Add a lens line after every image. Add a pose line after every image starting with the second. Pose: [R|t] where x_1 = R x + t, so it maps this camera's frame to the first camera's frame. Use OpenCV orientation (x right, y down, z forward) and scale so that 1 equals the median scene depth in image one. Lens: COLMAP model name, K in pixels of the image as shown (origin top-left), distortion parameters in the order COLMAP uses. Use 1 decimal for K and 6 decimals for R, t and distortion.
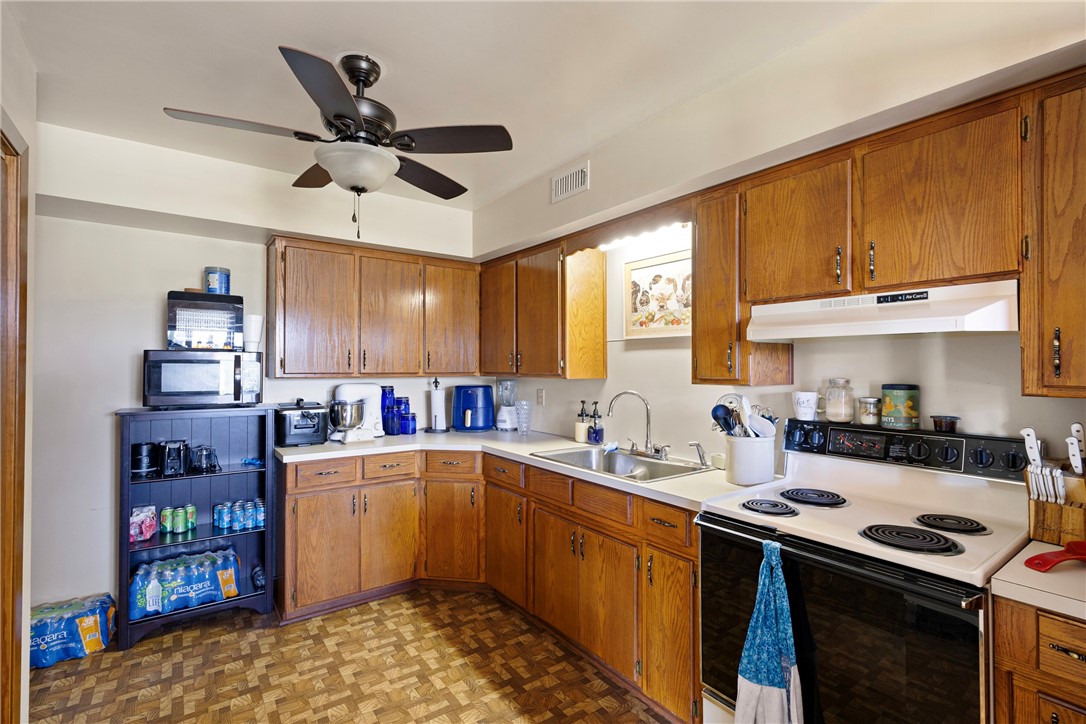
lens RADIAL K [[499.1, 0, 549.8], [0, 499.1, 362.7], [0, 0, 1]] dist [-0.003878, 0.000689]
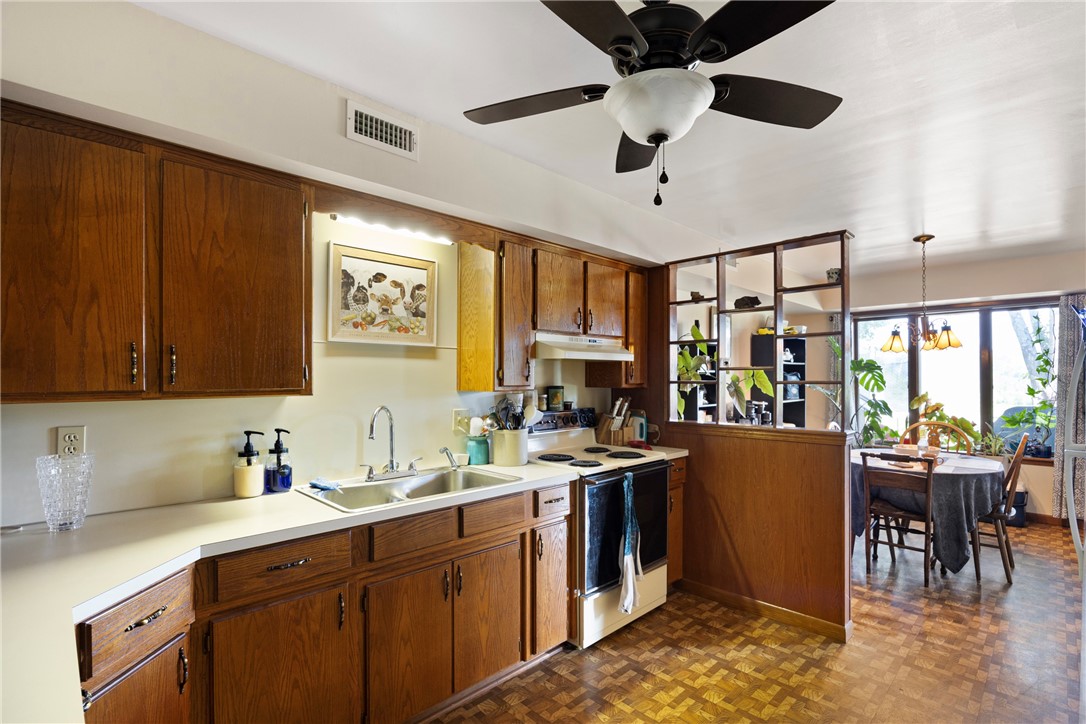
lens RADIAL K [[499.1, 0, 553.3], [0, 499.1, 373.1], [0, 0, 1]] dist [-0.003878, 0.000689]
pose [[-0.131627, -0.003599, 0.991293, -0.625353], [-0.011359, 0.999933, 0.002123, -0.002965], [-0.991234, -0.010981, -0.131659, 0.716488]]
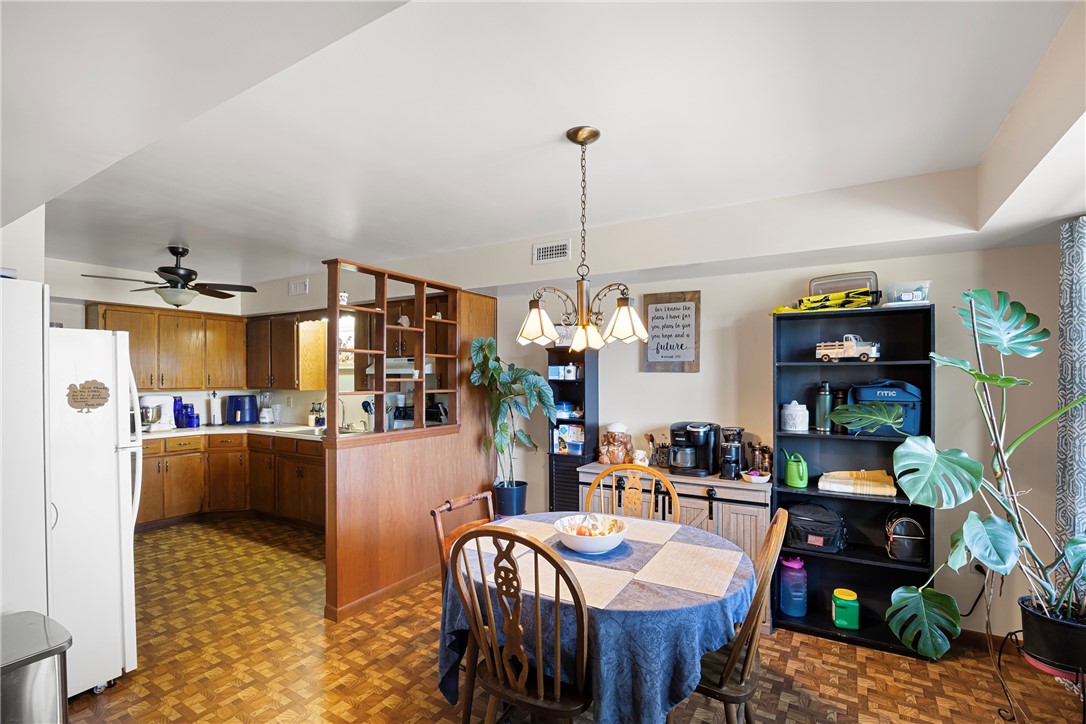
lens RADIAL K [[499.1, 0, 538.7], [0, 499.1, 376.3], [0, 0, 1]] dist [-0.003878, 0.000689]
pose [[0.929908, -0.001955, 0.367787, 0.162454], [0.000027, 0.999986, 0.005246, -0.026200], [-0.367792, -0.004868, 0.929895, -0.939587]]
